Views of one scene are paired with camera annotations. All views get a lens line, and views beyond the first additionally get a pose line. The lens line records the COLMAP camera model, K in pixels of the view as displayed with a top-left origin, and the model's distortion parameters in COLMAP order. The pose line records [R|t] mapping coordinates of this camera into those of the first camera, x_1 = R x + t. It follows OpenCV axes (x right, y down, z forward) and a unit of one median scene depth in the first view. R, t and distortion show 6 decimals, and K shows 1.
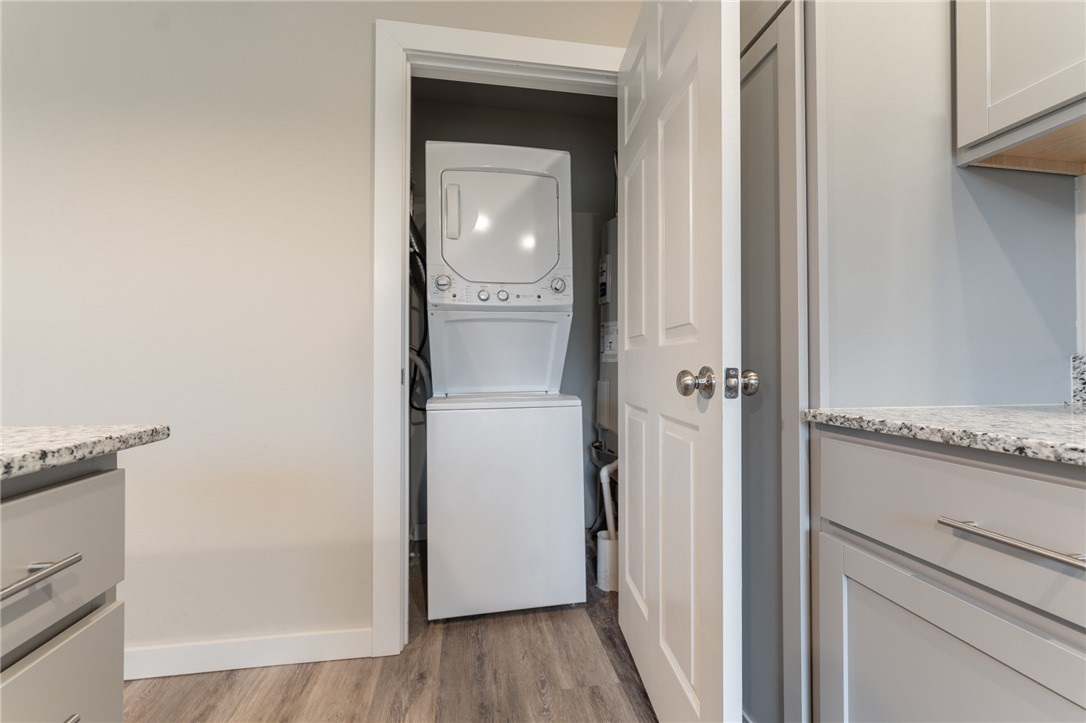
lens RADIAL K [[439.8, 0, 540.3], [0, 439.8, 362.8], [0, 0, 1]] dist [0.000759, -0.000220]
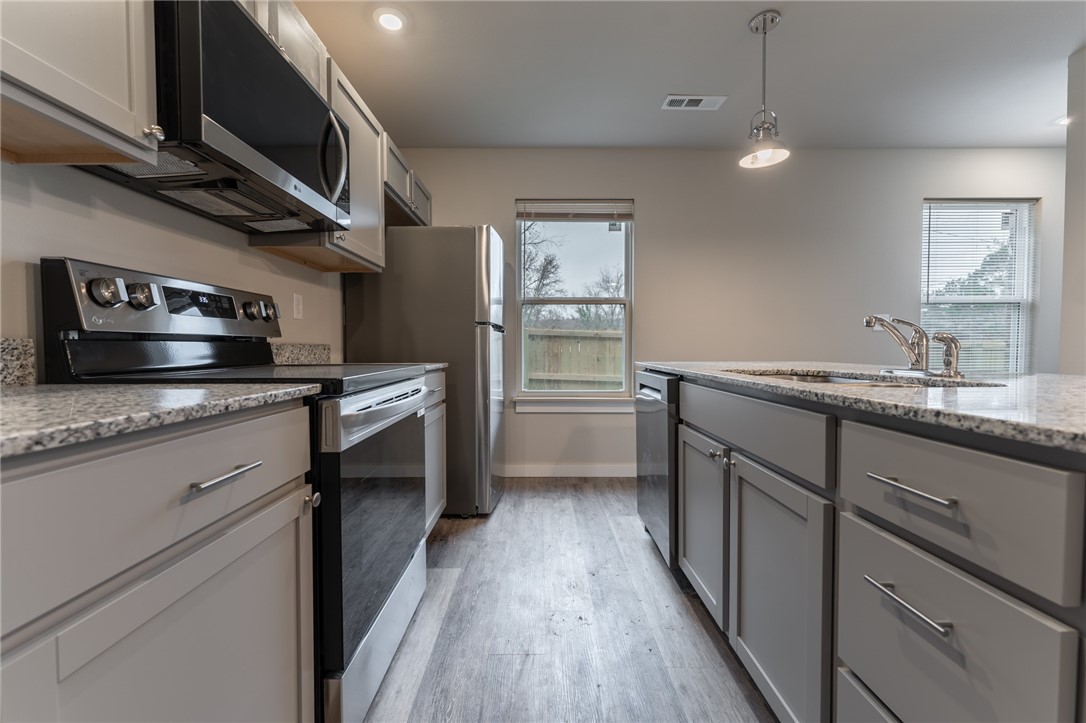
lens RADIAL K [[439.8, 0, 540.3], [0, 439.8, 362.8], [0, 0, 1]] dist [0.000759, -0.000220]
pose [[-0.986144, -0.005667, 0.165793, -0.110202], [-0.000837, 0.999574, 0.029185, 0.010490], [-0.165887, 0.028642, -0.985729, 1.943605]]
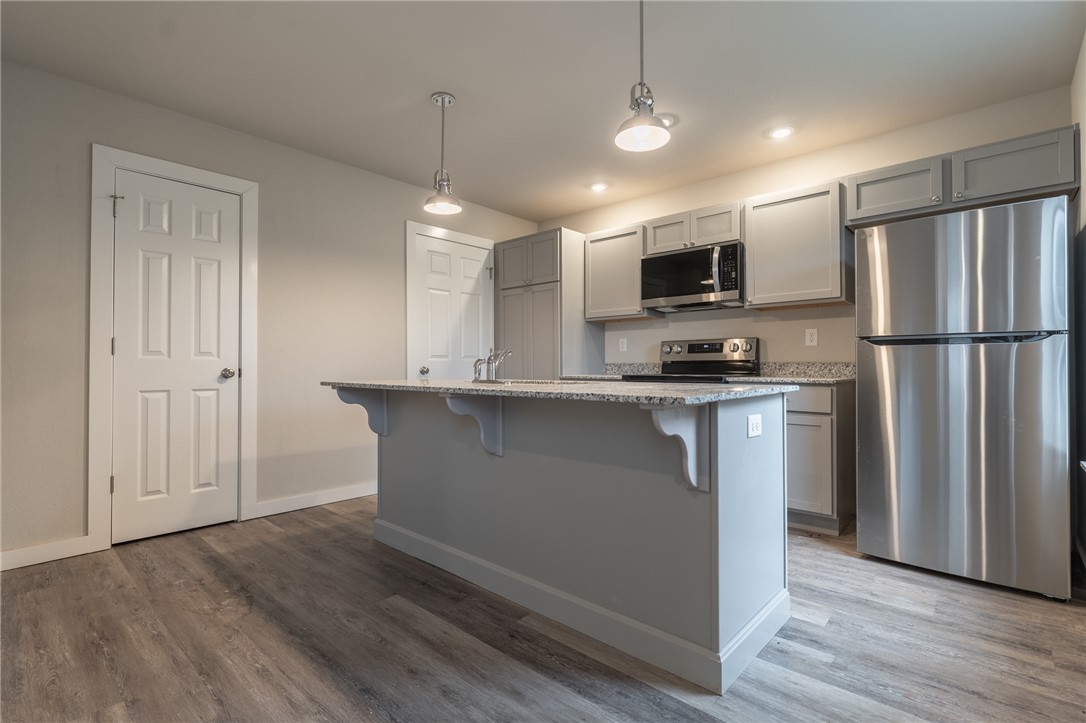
lens RADIAL K [[506.4, 0, 543.0], [0, 506.4, 361.5], [0, 0, 1]] dist [-0.011217, -0.000221]
pose [[0.787172, 0.005773, 0.616706, -4.027461], [-0.003527, 0.999982, -0.004859, -0.008092], [-0.616723, 0.001650, 0.787178, -4.351140]]
